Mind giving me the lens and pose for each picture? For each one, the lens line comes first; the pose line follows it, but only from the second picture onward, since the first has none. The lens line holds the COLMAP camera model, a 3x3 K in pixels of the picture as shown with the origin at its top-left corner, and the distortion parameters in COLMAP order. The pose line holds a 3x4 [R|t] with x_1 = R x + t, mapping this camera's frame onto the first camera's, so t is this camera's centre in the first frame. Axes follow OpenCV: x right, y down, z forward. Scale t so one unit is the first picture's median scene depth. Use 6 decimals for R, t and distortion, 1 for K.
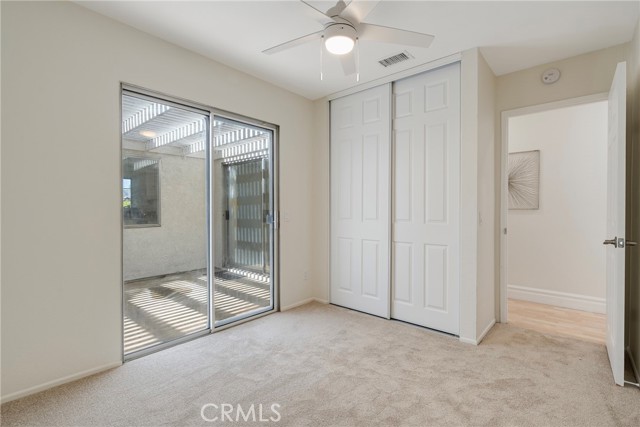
lens RADIAL K [[288.6, 0, 320.9], [0, 288.6, 211.4], [0, 0, 1]] dist [-0.001751, -0.000233]
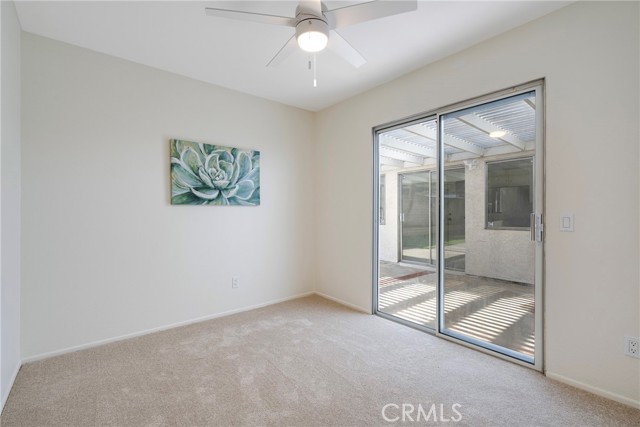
lens RADIAL K [[288.6, 0, 320.9], [0, 288.6, 211.4], [0, 0, 1]] dist [-0.001751, -0.000233]
pose [[-0.150070, -0.004872, -0.988663, 0.764027], [0.000050, 0.999988, -0.004935, 0.002787], [0.988675, -0.000790, -0.150068, 0.873493]]
